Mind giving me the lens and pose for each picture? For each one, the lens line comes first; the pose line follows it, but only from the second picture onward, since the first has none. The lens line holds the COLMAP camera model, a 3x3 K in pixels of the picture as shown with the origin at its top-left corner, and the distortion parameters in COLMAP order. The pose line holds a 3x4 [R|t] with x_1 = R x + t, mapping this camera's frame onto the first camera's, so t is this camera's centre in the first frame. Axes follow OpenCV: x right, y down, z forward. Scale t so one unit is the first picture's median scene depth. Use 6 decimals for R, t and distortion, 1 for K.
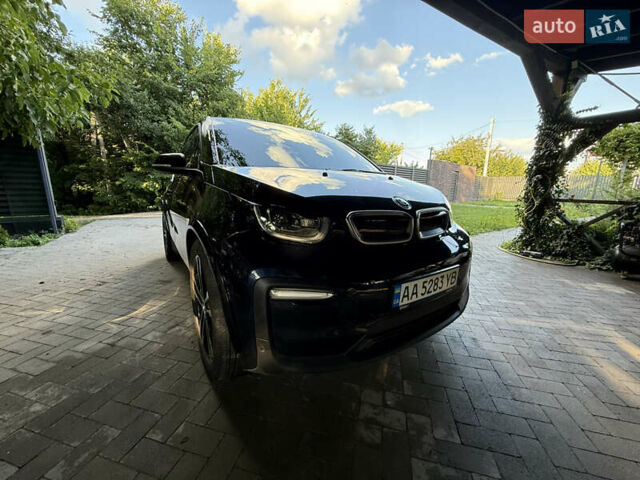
lens RADIAL K [[253.9, 0, 324.0], [0, 253.9, 232.3], [0, 0, 1]] dist [0.001706, 0.000256]
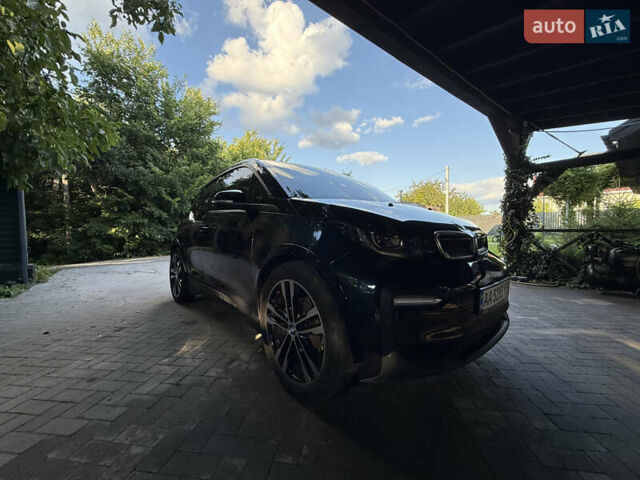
lens RADIAL K [[253.9, 0, 328.5], [0, 253.9, 232.3], [0, 0, 1]] dist [0.001706, 0.000256]
pose [[0.992248, -0.027188, 0.121260, -0.137962], [0.046480, 0.986148, -0.159225, 0.023049], [-0.115251, 0.163626, 0.979767, -0.030419]]
